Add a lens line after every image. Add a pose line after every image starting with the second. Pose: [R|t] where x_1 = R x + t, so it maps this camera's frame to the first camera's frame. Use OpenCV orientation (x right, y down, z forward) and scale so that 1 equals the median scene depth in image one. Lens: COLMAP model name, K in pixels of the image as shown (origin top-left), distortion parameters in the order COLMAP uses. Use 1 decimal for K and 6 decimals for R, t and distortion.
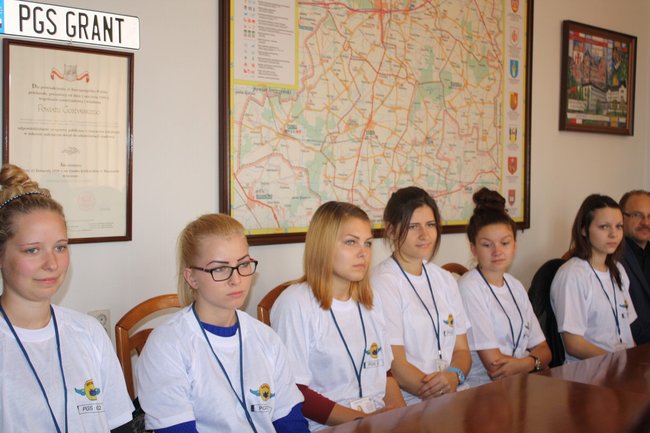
lens RADIAL K [[967.4, 0, 324.9], [0, 967.4, 216.3], [0, 0, 1]] dist [-0.022589, 0.000000]
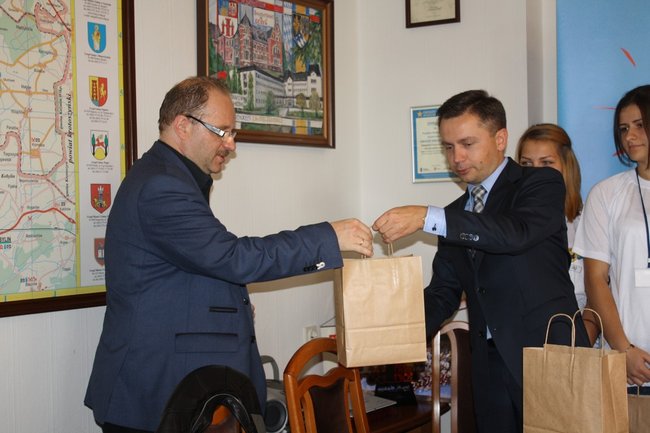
lens RADIAL K [[1101.5, 0, 325.1], [0, 1101.5, 216.9], [0, 0, 1]] dist [0.041666, 0.000000]
pose [[0.984054, -0.040362, 0.173231, 0.191497], [0.048159, 0.997996, -0.041041, -0.005537], [-0.171228, 0.048730, 0.984026, 0.274235]]
